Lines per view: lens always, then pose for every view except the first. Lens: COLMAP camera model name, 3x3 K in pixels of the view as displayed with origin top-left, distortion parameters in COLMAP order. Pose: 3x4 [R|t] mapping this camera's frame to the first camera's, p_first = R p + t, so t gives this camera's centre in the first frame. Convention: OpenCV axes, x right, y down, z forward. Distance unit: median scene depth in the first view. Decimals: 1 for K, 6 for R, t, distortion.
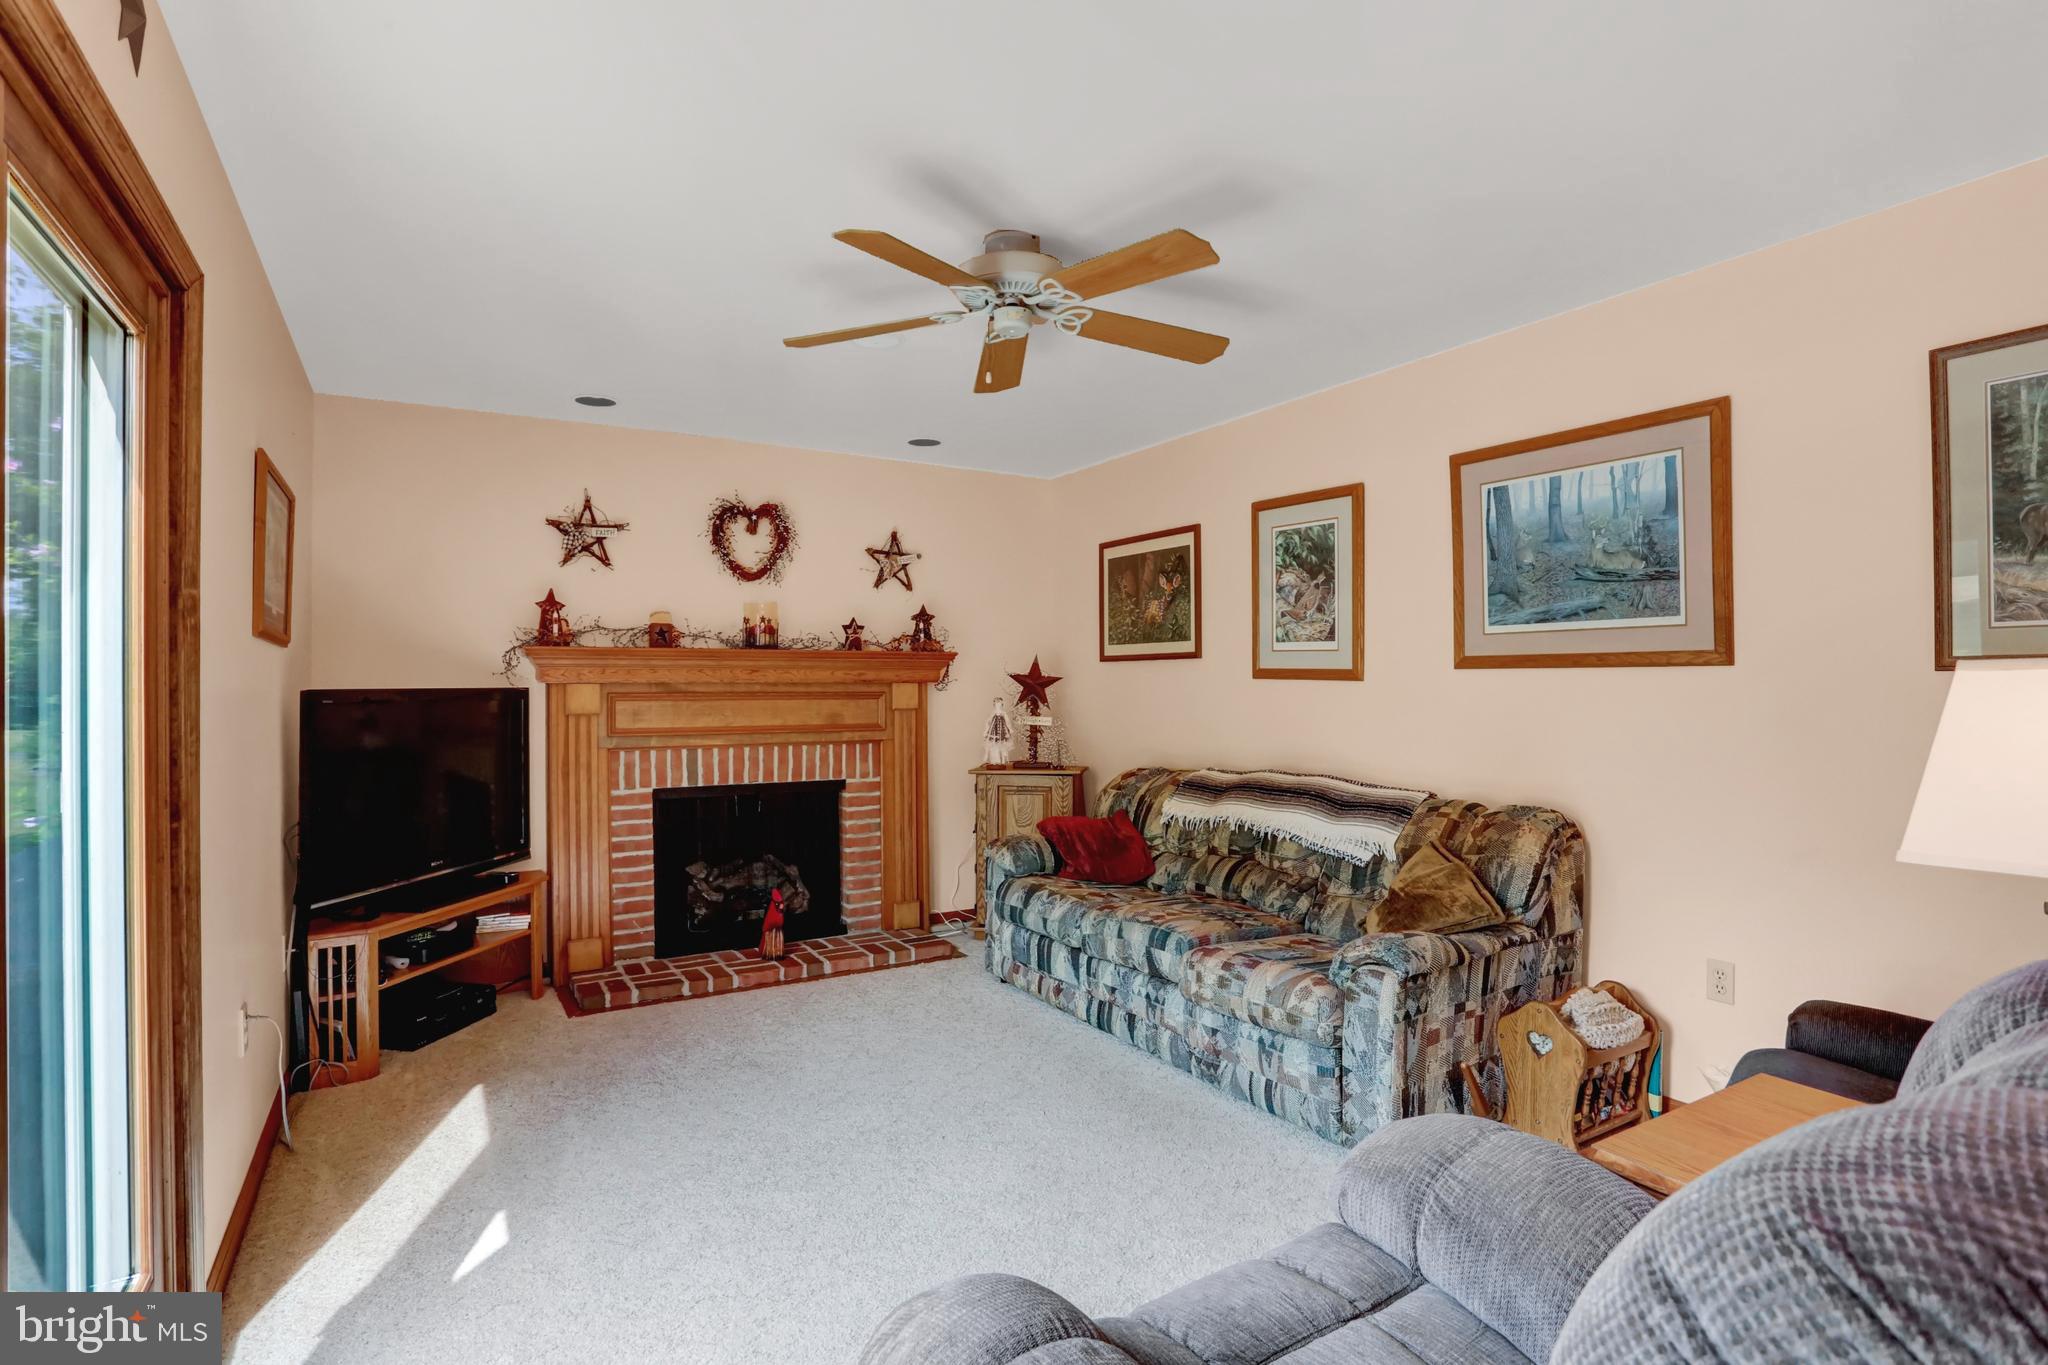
lens RADIAL K [[1008.9, 0, 1021.8], [0, 1008.9, 677.8], [0, 0, 1]] dist [-0.097360, 0.049142]
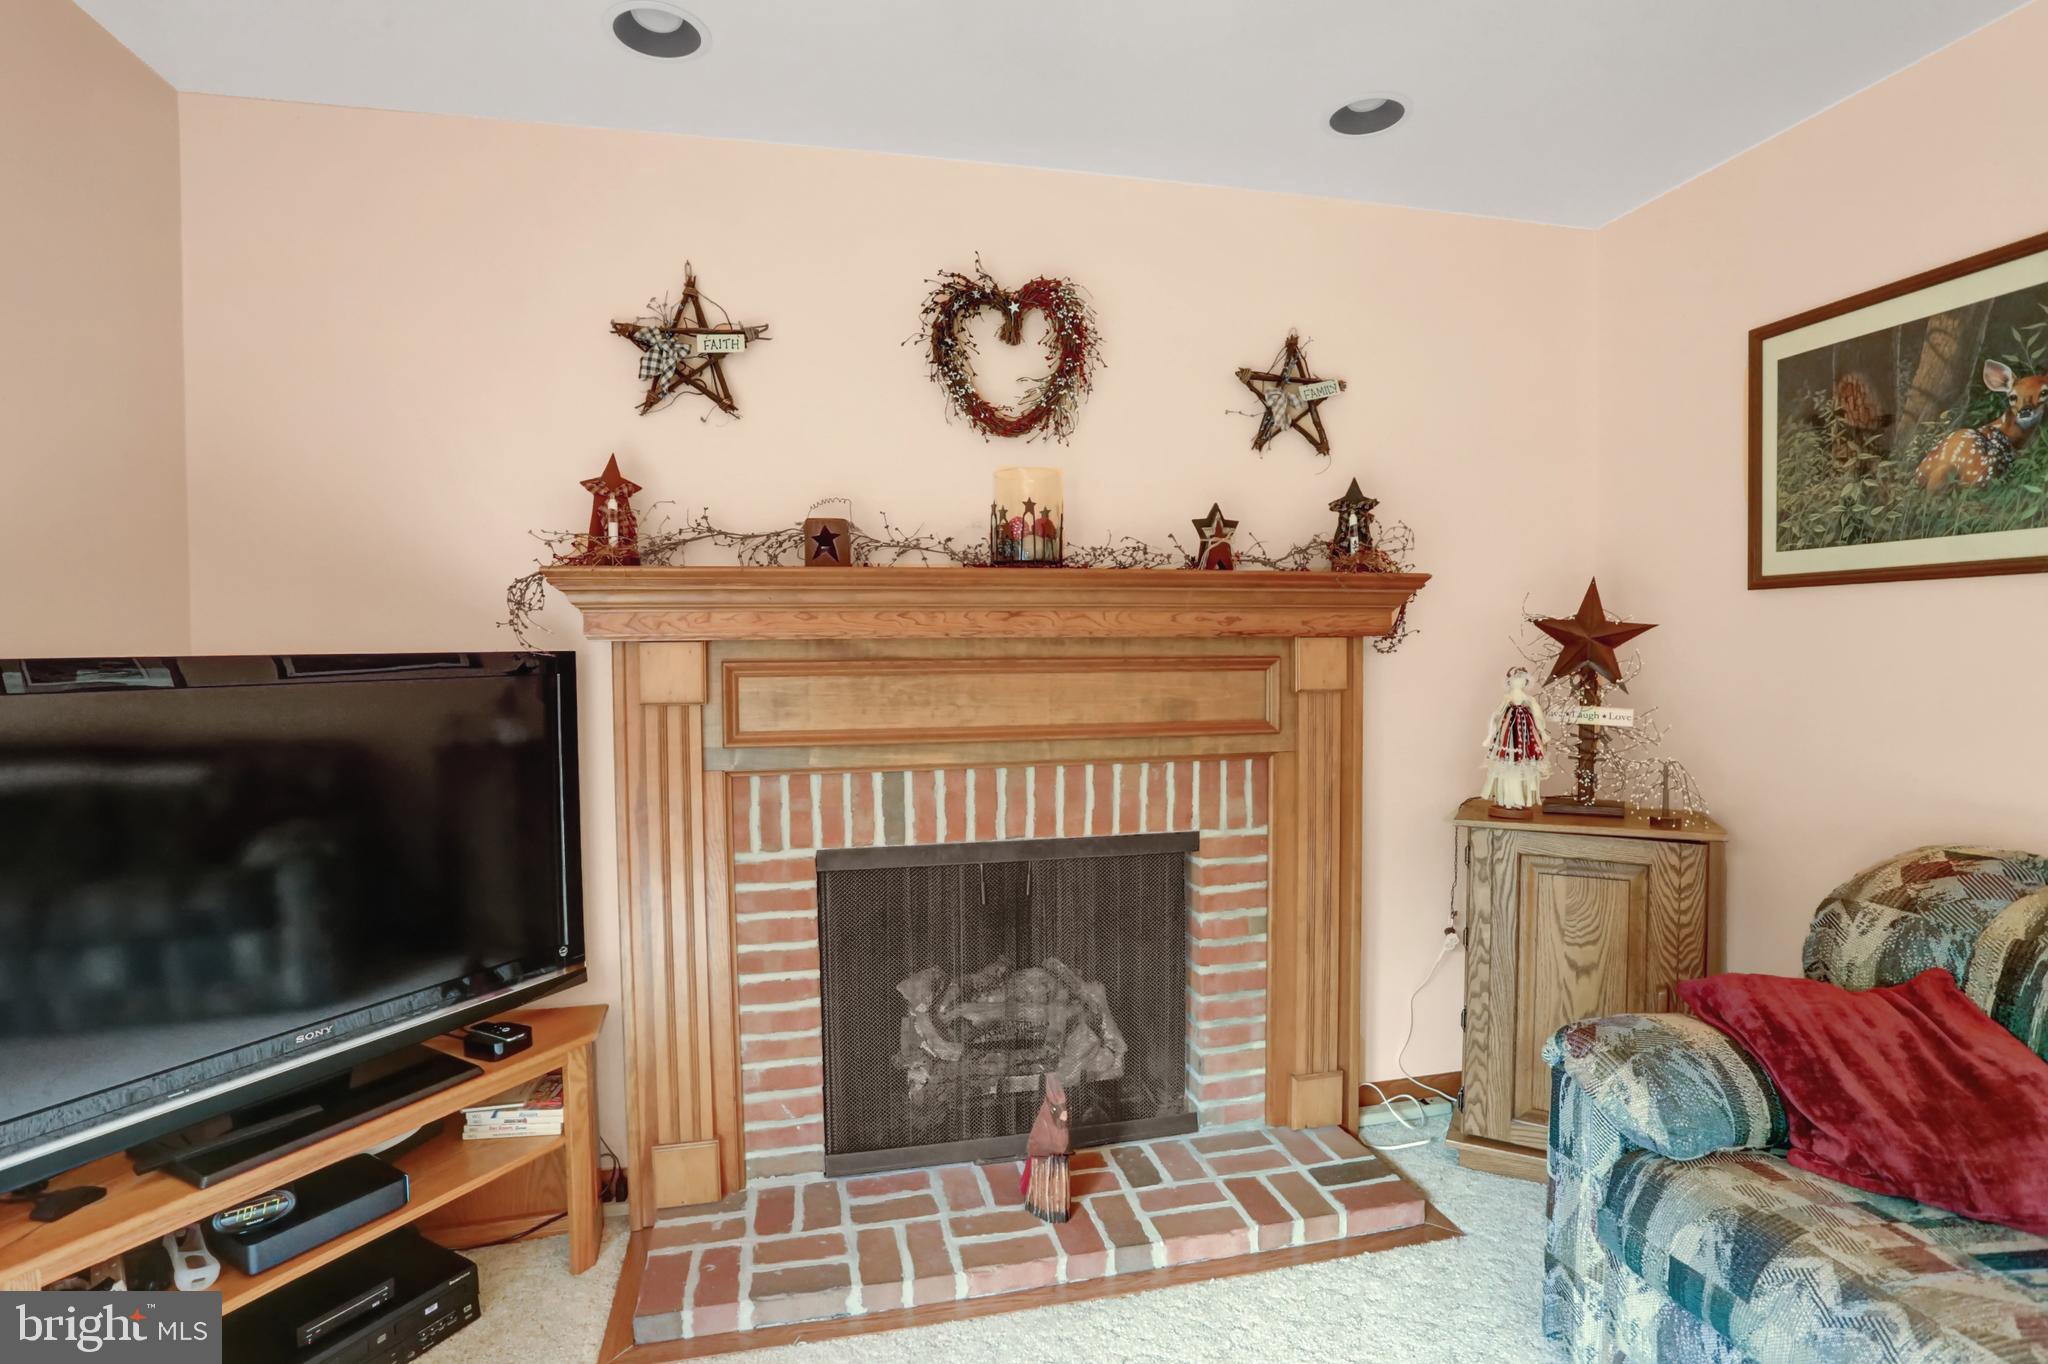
lens RADIAL K [[1008.9, 0, 1021.8], [0, 1008.9, 677.3], [0, 0, 1]] dist [-0.097360, 0.049142]
pose [[0.949359, 0.005770, -0.314139, -0.108113], [0.006955, 0.999200, 0.039370, 0.004617], [0.314115, -0.039561, 0.948560, 0.528895]]
